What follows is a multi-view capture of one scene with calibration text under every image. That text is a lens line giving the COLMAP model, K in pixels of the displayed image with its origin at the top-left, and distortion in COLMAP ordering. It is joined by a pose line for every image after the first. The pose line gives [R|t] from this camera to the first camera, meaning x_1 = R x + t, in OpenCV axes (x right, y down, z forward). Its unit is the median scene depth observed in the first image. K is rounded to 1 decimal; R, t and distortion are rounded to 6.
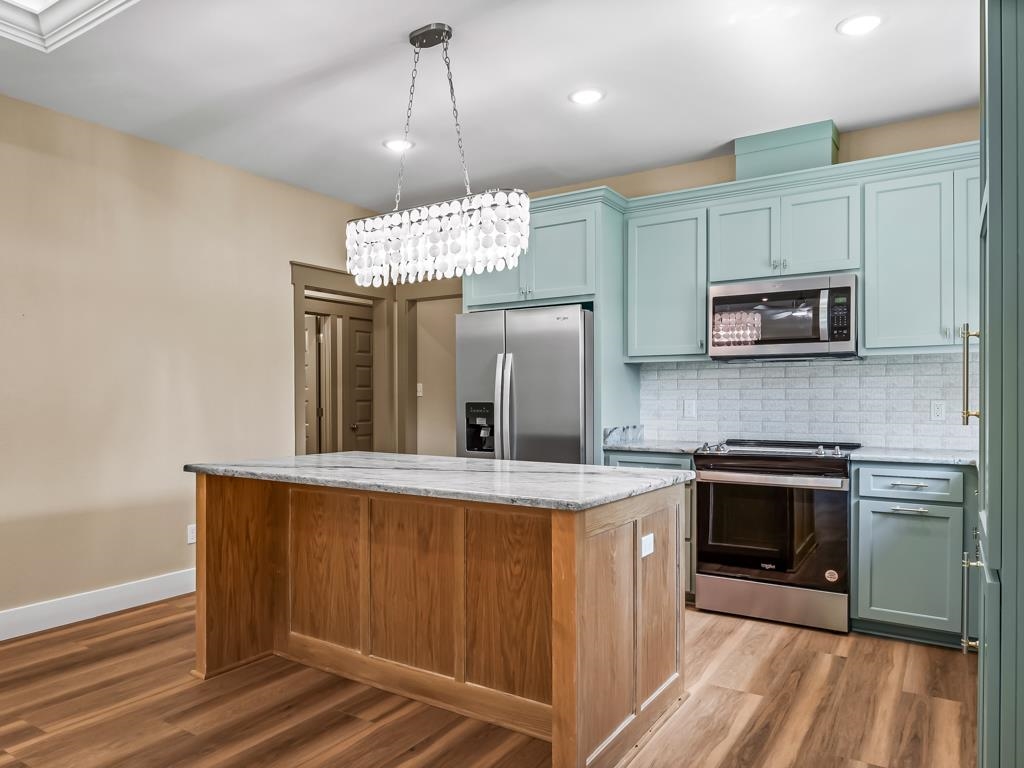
lens RADIAL K [[720.9, 0, 459.4], [0, 720.9, 400.3], [0, 0, 1]] dist [-0.001171, -0.000489]
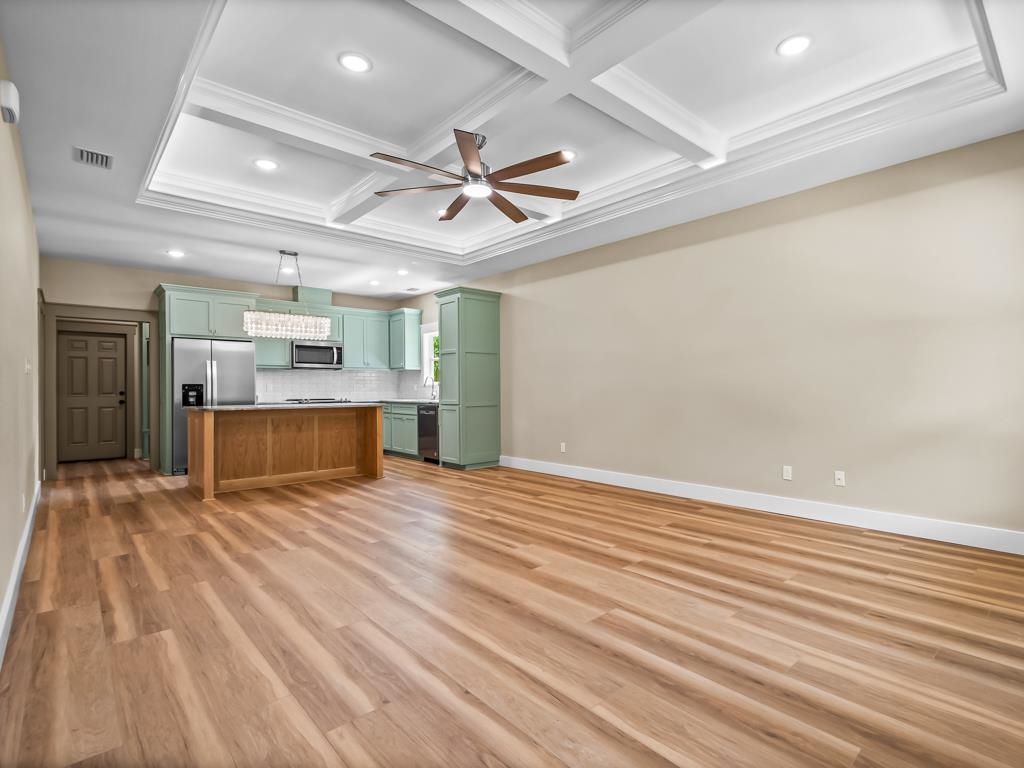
lens RADIAL K [[505.2, 0, 553.4], [0, 505.2, 390.8], [0, 0, 1]] dist [0.009154, -0.000629]
pose [[0.198303, -0.001801, 0.980139, -1.419130], [0.008822, 0.999961, 0.000053, 0.037677], [-0.980101, 0.008636, 0.198311, -0.322369]]
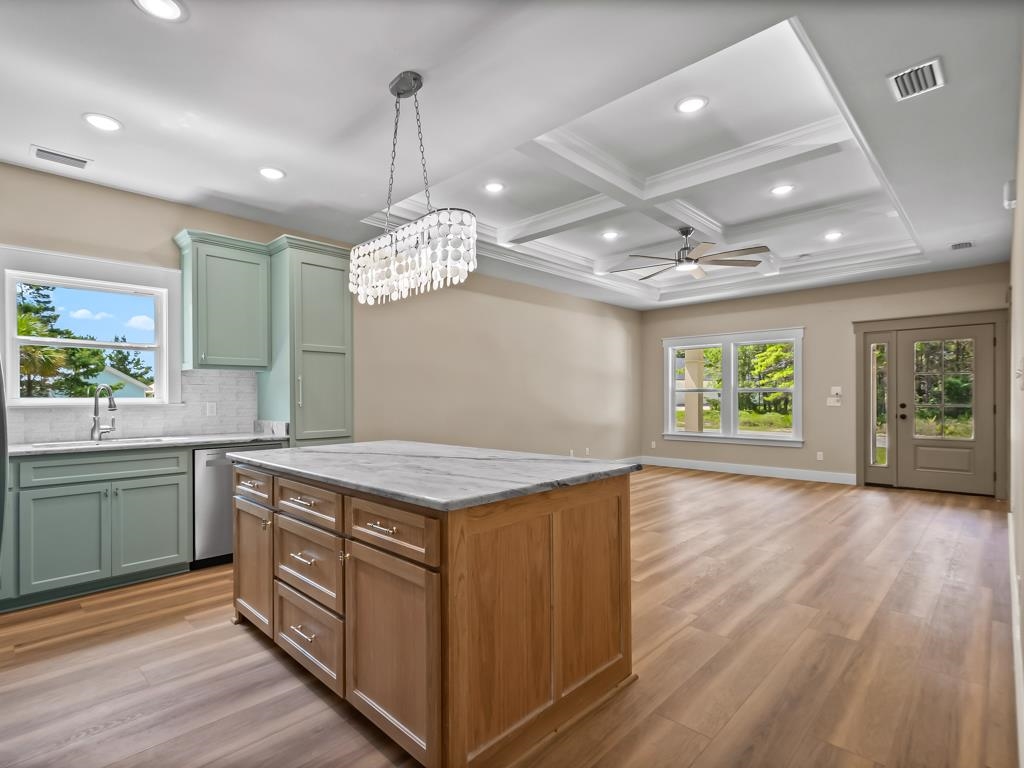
lens RADIAL K [[511.8, 0, 500.0], [0, 511.8, 399.5], [0, 0, 1]] dist [0.006666, -0.001043]
pose [[-0.985293, 0.007239, 0.170722, -0.260806], [0.008666, 0.999933, 0.007618, -0.003509], [-0.170655, 0.008985, -0.985290, 1.425031]]
